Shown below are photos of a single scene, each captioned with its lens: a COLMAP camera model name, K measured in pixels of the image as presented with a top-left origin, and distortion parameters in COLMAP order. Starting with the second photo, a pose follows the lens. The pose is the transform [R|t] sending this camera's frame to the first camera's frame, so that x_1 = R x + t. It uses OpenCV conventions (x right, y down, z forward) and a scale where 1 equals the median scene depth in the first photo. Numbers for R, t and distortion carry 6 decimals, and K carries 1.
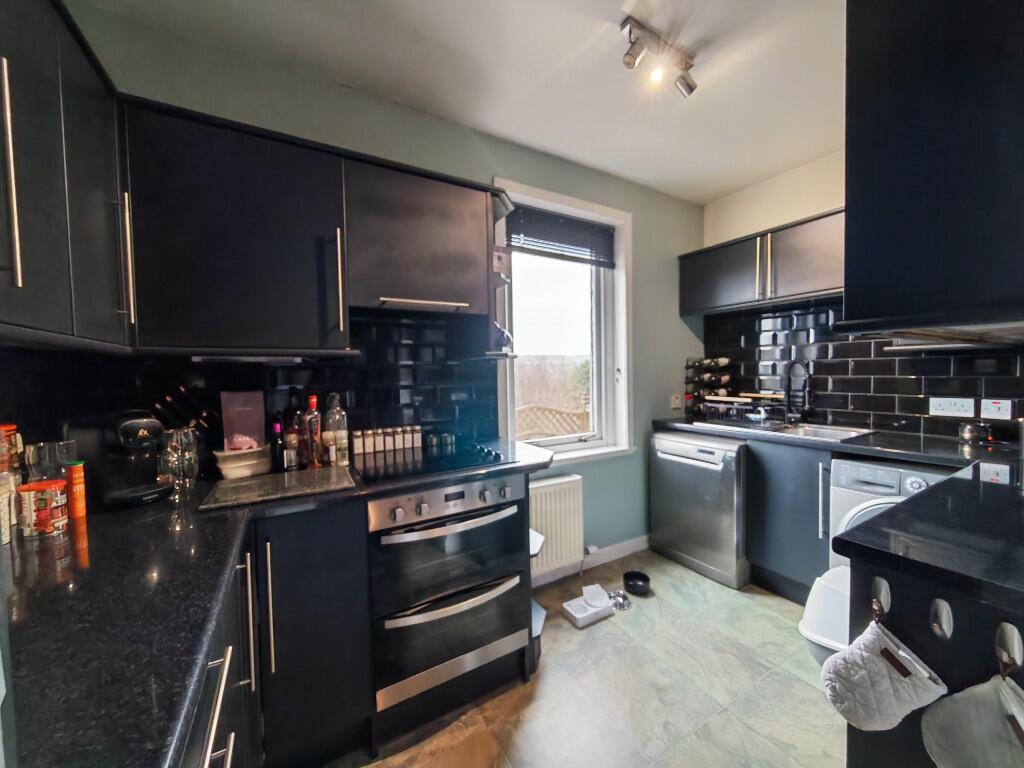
lens RADIAL K [[382.2, 0, 508.4], [0, 382.2, 381.9], [0, 0, 1]] dist [-0.006815, 0.001758]
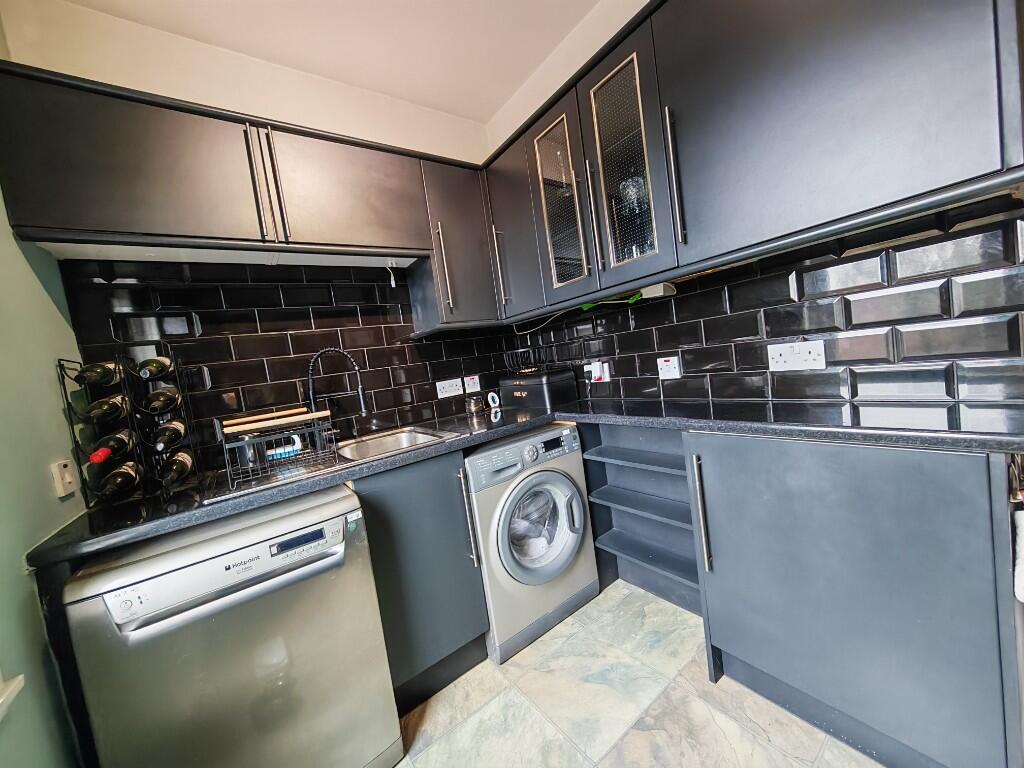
lens RADIAL K [[382.2, 0, 513.0], [0, 382.2, 383.1], [0, 0, 1]] dist [-0.006815, 0.001758]
pose [[-0.089779, -0.036547, 0.995291, 0.081955], [0.171292, 0.983869, 0.051579, 0.029429], [-0.981121, 0.175116, -0.082071, 0.977205]]
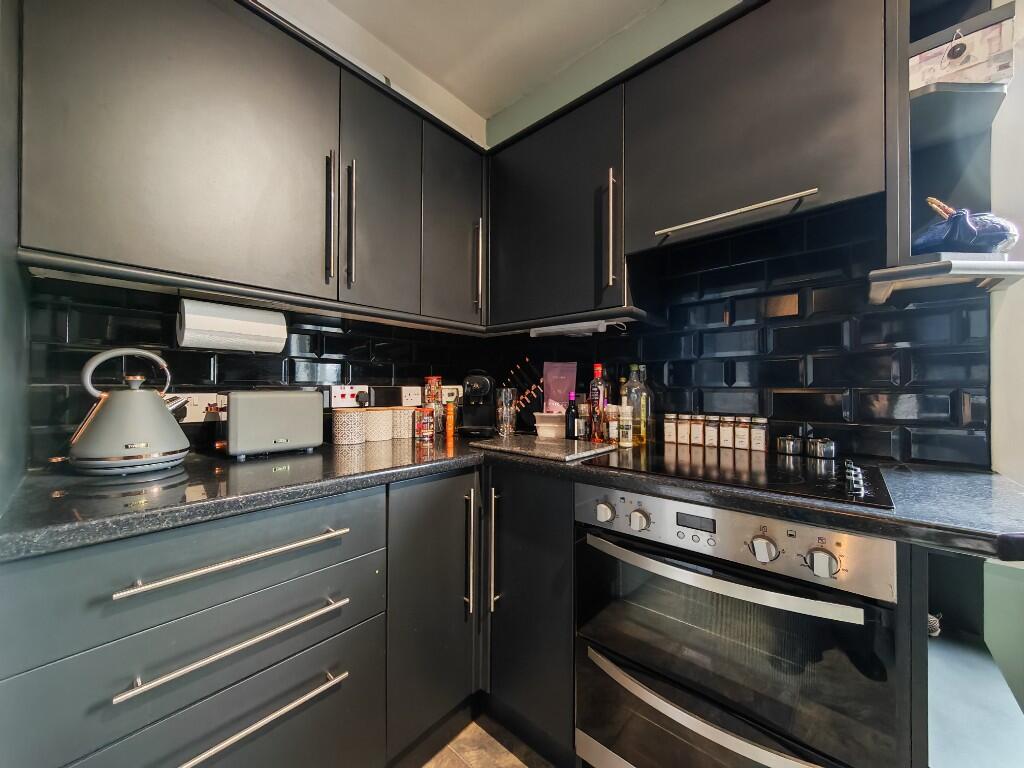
lens RADIAL K [[382.2, 0, 510.0], [0, 382.2, 387.5], [0, 0, 1]] dist [-0.006815, 0.001758]
pose [[0.324463, 0.024061, -0.945592, 0.235107], [-0.029311, 0.999452, 0.015374, 0.068810], [0.945444, 0.022728, 0.324990, 0.402436]]
